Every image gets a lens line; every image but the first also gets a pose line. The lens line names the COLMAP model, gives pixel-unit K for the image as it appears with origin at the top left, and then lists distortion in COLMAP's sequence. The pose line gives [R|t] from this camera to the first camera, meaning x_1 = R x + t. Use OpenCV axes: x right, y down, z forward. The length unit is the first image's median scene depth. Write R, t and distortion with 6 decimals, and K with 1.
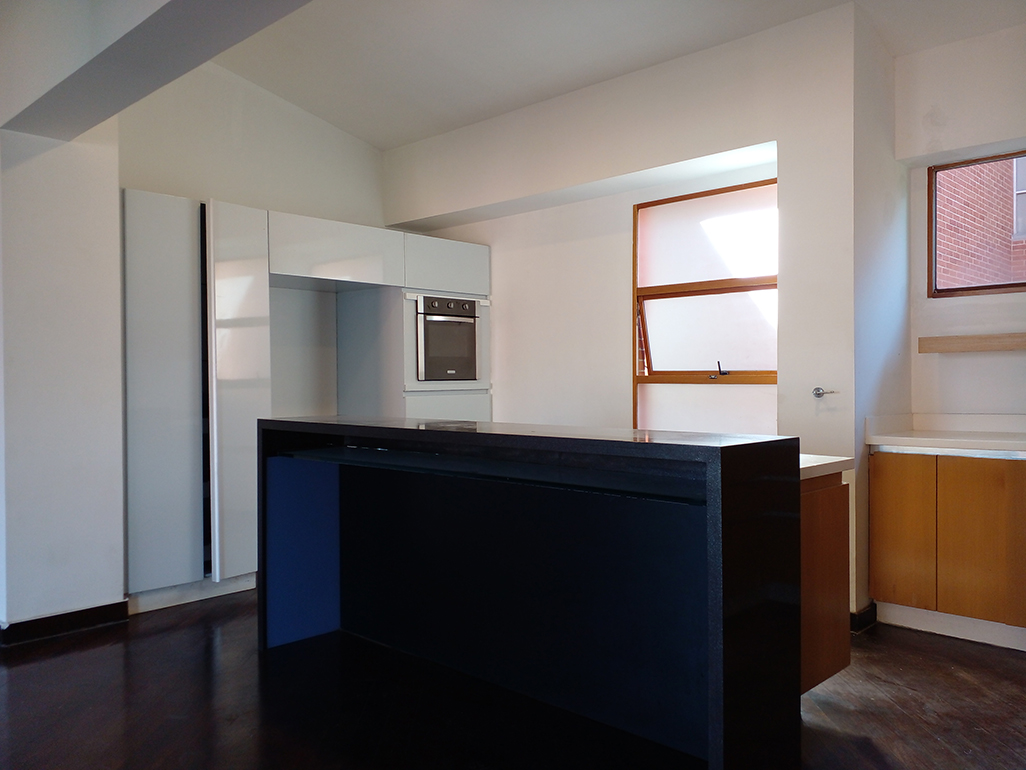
lens RADIAL K [[836.5, 0, 518.2], [0, 836.5, 392.2], [0, 0, 1]] dist [0.064630, -0.069986]
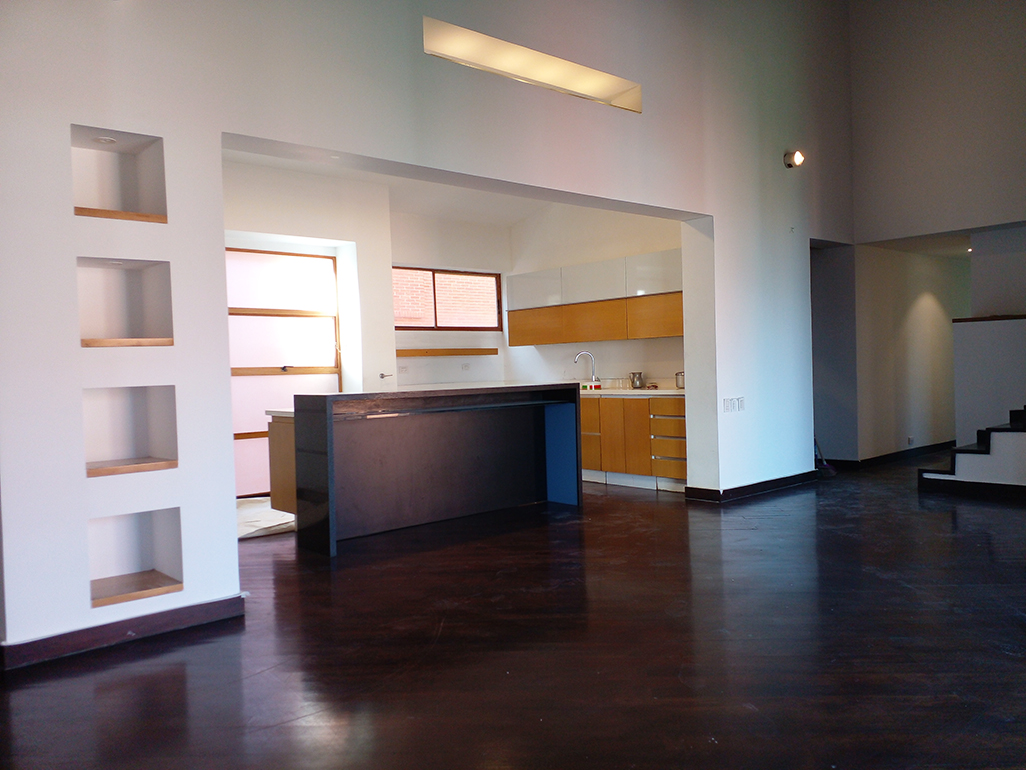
lens RADIAL K [[836.5, 0, 514.1], [0, 836.5, 389.7], [0, 0, 1]] dist [0.064630, -0.069986]
pose [[0.045306, -0.004357, 0.998964, -1.479467], [0.059218, 0.998244, 0.001668, 0.046113], [-0.997216, 0.059081, 0.045484, 0.571738]]
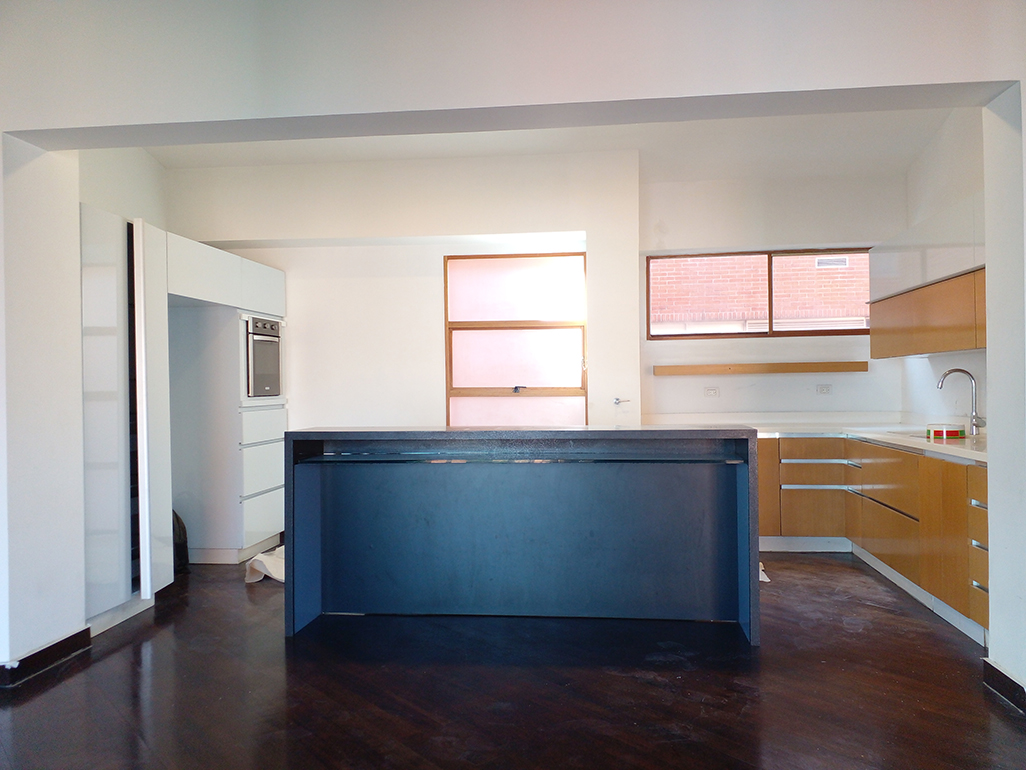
lens RADIAL K [[836.5, 0, 518.7], [0, 836.5, 388.9], [0, 0, 1]] dist [0.064630, -0.069986]
pose [[0.792599, -0.003063, 0.609736, -0.649200], [0.015281, 0.999773, -0.014842, -0.002877], [-0.609552, 0.021081, 0.792466, -0.073842]]
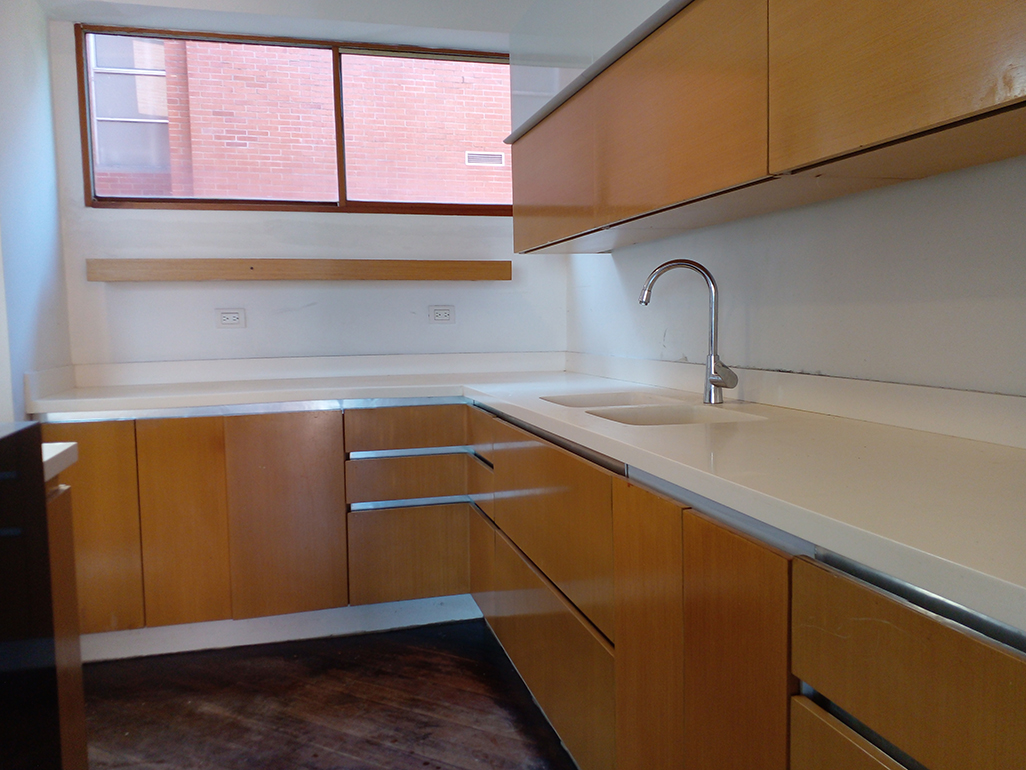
lens RADIAL K [[836.5, 0, 524.0], [0, 836.5, 395.1], [0, 0, 1]] dist [0.064630, -0.069986]
pose [[0.510608, -0.076985, 0.856361, 0.034748], [0.020874, 0.996800, 0.077164, 0.002862], [-0.859560, -0.021525, 0.510580, 0.294920]]
